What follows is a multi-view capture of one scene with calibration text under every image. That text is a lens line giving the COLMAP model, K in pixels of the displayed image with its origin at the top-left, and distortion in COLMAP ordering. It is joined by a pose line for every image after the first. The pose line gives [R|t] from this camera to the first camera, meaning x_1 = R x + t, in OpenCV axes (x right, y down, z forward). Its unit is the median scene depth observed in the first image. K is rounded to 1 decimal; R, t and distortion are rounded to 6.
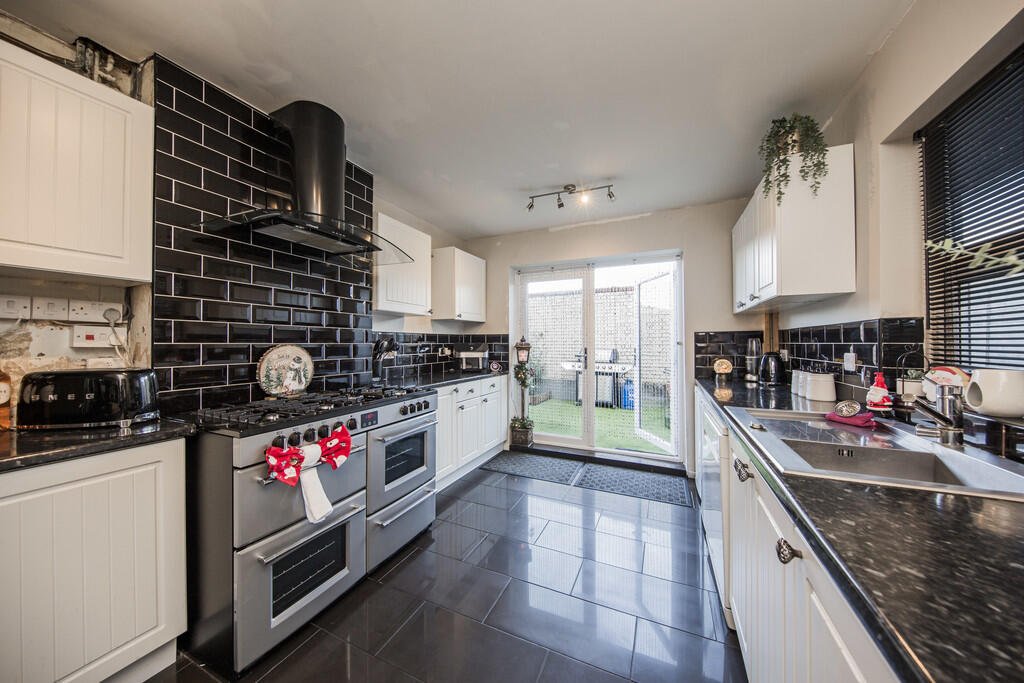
lens RADIAL K [[343.4, 0, 512.0], [0, 343.4, 342.4], [0, 0, 1]] dist [0.000091, 0.000012]
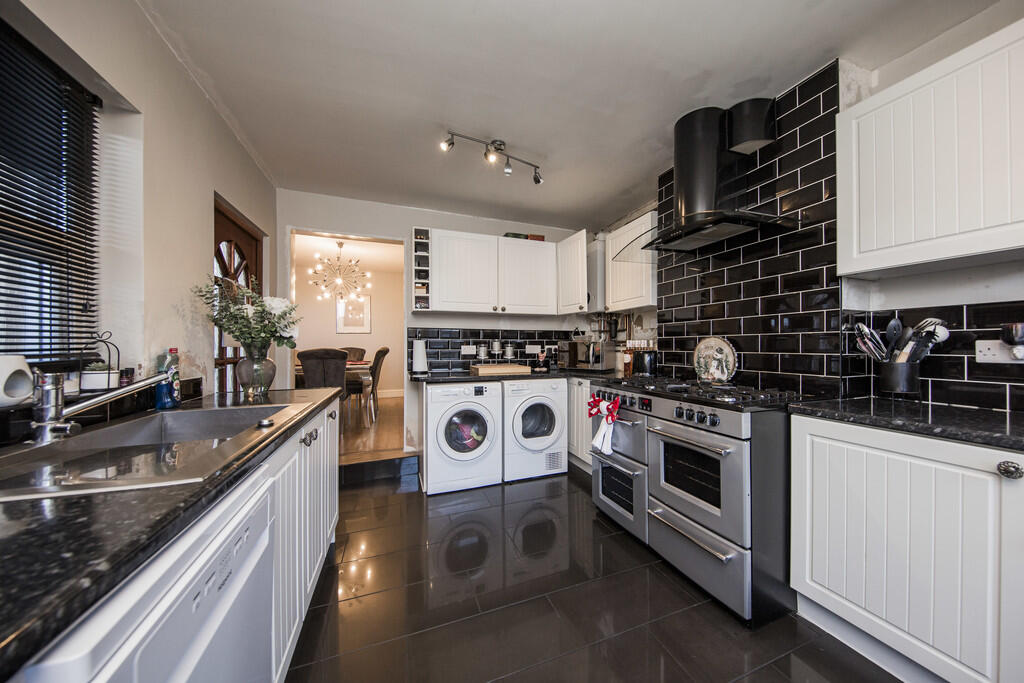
lens RADIAL K [[329.8, 0, 516.2], [0, 329.8, 343.8], [0, 0, 1]] dist [0.000268, -0.000002]
pose [[-0.717471, 0.002894, -0.696583, 0.563322], [0.005288, 0.999985, -0.001291, 0.028561], [0.696569, -0.004610, -0.717475, 1.352304]]
